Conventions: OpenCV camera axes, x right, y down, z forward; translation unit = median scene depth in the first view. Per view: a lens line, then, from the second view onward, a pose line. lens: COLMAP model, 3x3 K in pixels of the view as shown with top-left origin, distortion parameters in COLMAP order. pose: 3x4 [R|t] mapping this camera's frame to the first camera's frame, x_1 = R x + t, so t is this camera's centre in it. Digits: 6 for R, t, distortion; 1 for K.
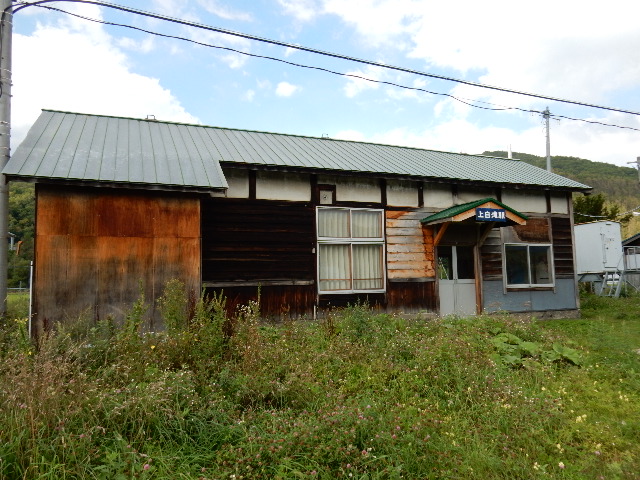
lens RADIAL K [[475.5, 0, 319.9], [0, 475.5, 240.9], [0, 0, 1]] dist [0.000150, -0.003204]
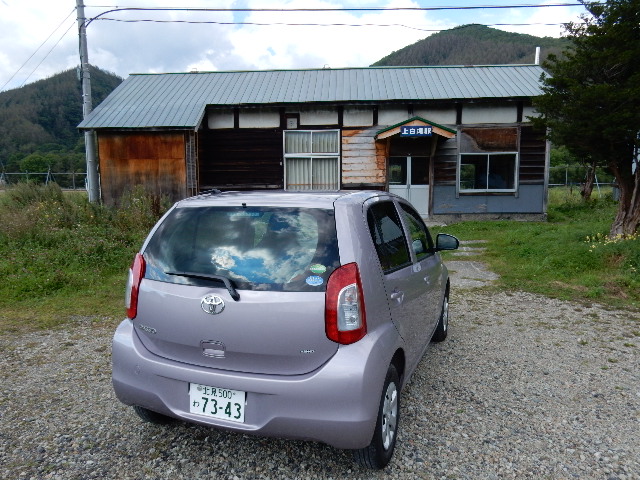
lens RADIAL K [[475.5, 0, 319.8], [0, 475.5, 239.9], [0, 0, 1]] dist [0.000150, -0.003204]
pose [[0.901199, 0.057141, -0.429623, 0.659388], [0.030800, 0.980321, 0.194991, -0.026582], [0.432311, -0.188958, 0.881704, -0.213051]]
